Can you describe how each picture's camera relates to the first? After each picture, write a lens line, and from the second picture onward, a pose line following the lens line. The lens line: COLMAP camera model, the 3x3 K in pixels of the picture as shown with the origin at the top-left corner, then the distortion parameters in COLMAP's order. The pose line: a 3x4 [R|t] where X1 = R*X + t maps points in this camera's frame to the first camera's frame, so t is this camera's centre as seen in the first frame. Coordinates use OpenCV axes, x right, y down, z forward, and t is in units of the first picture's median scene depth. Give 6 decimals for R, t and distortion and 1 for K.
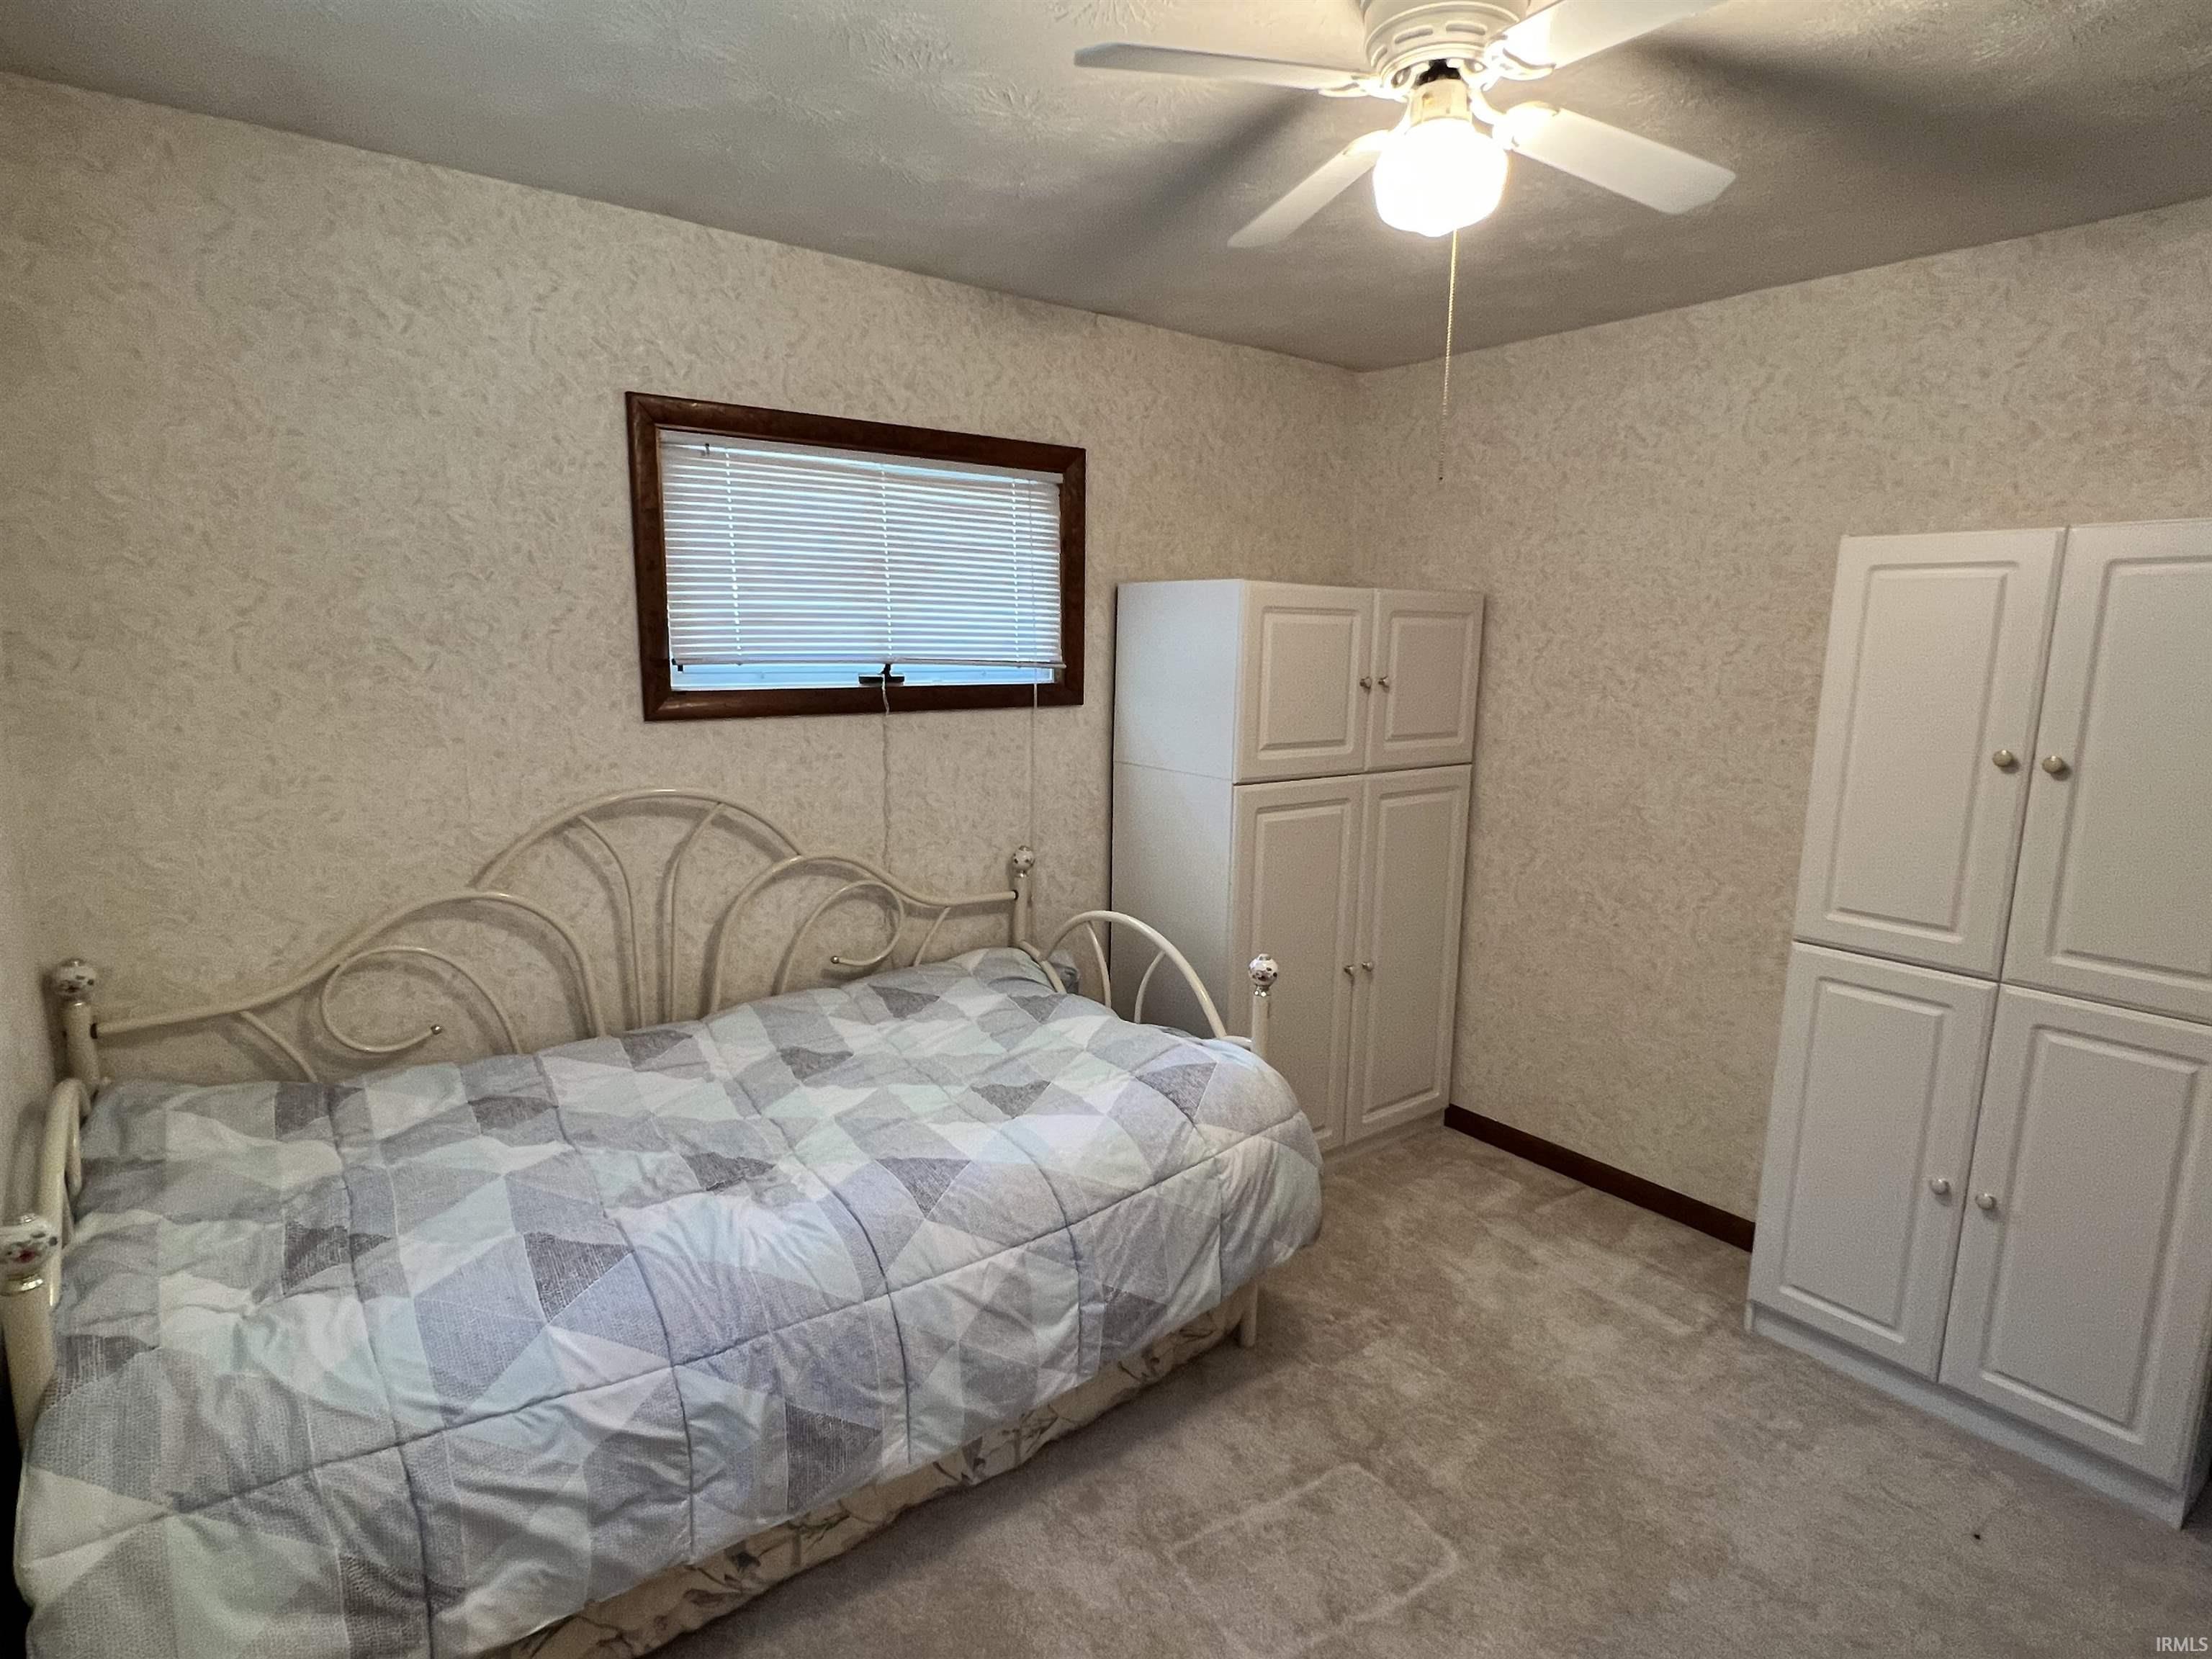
lens RADIAL K [[1157.1, 0, 1100.8], [0, 1157.1, 827.6], [0, 0, 1]] dist [-0.006440, 0.001476]
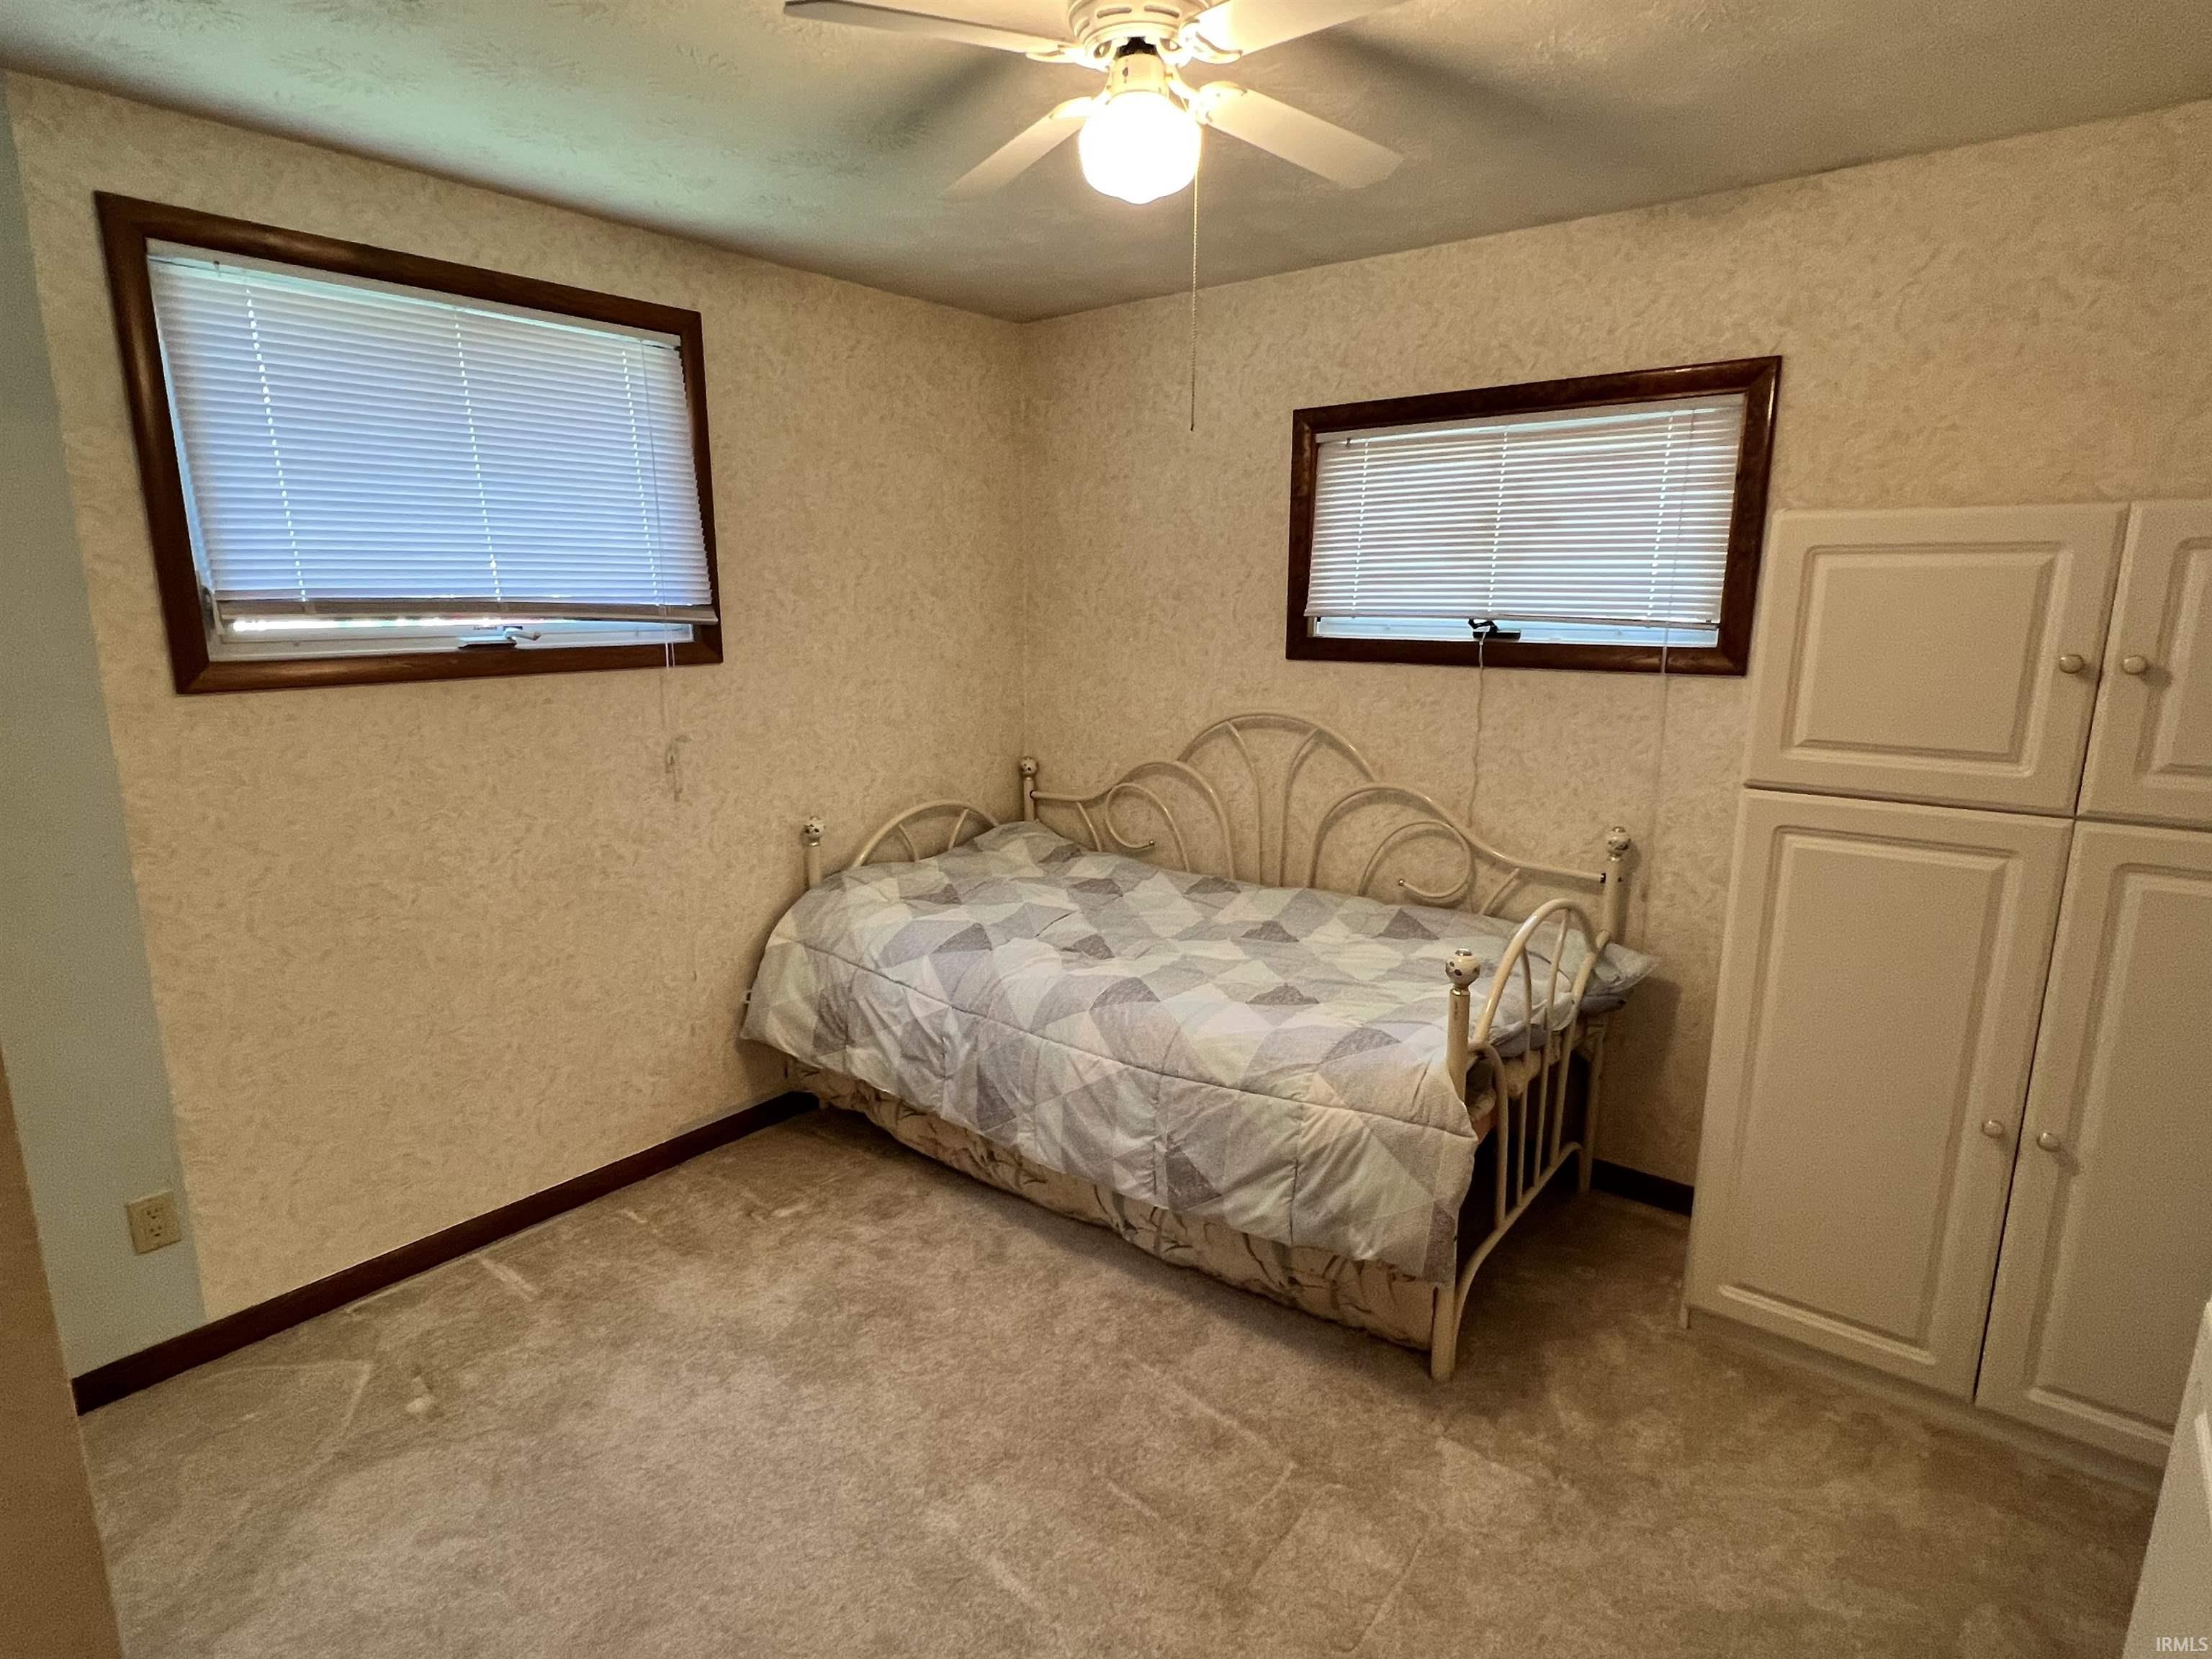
lens RADIAL K [[1157.1, 0, 1105.9], [0, 1157.1, 832.5], [0, 0, 1]] dist [-0.006440, 0.001476]
pose [[0.240678, 0.185033, -0.952805, 0.971541], [-0.157980, 0.976038, 0.149639, -0.071395], [0.957662, 0.114510, 0.264143, 0.532101]]
